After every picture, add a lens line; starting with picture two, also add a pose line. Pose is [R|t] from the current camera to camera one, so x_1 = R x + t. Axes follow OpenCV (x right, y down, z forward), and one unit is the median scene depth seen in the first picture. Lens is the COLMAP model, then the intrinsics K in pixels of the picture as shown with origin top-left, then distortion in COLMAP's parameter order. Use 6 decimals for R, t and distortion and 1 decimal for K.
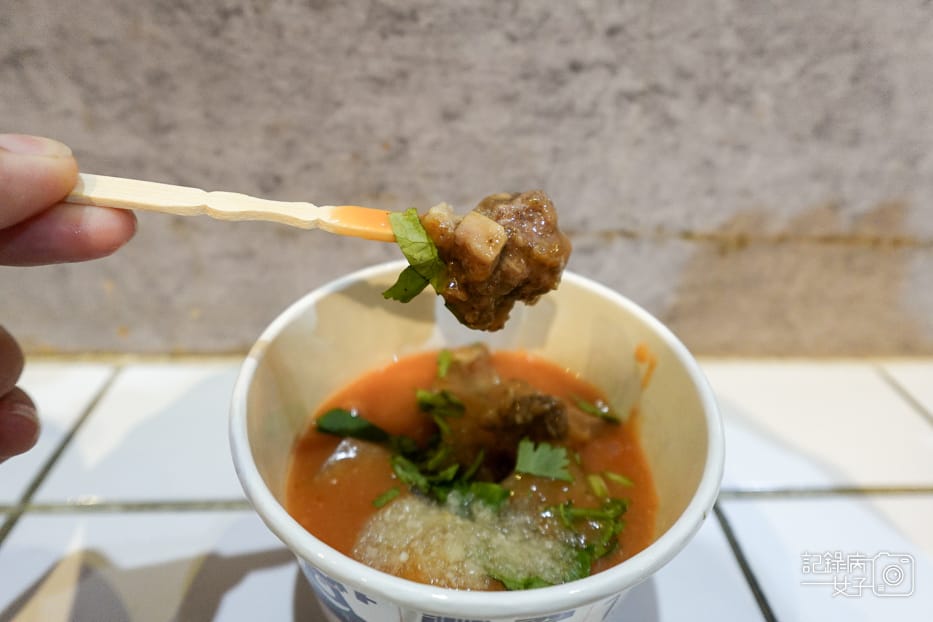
lens RADIAL K [[546.4, 0, 445.1], [0, 546.4, 305.5], [0, 0, 1]] dist [0.003024, -0.005871]
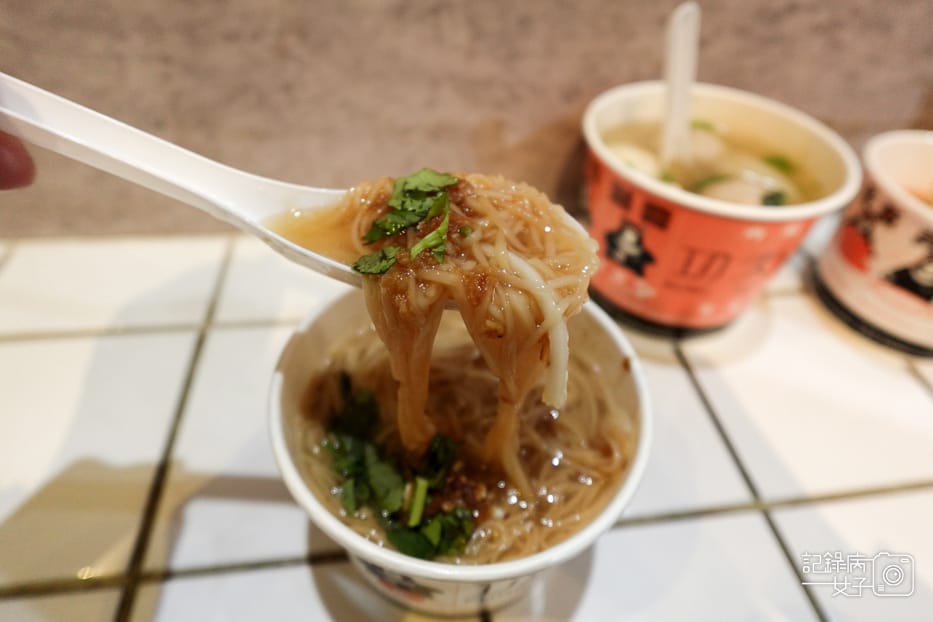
lens RADIAL K [[546.4, 0, 465.1], [0, 546.4, 313.3], [0, 0, 1]] dist [0.003024, -0.005871]
pose [[0.995394, -0.053875, 0.079298, -0.756105], [0.037568, 0.980207, 0.194377, 0.051738], [-0.088201, -0.190503, 0.977716, -0.501143]]
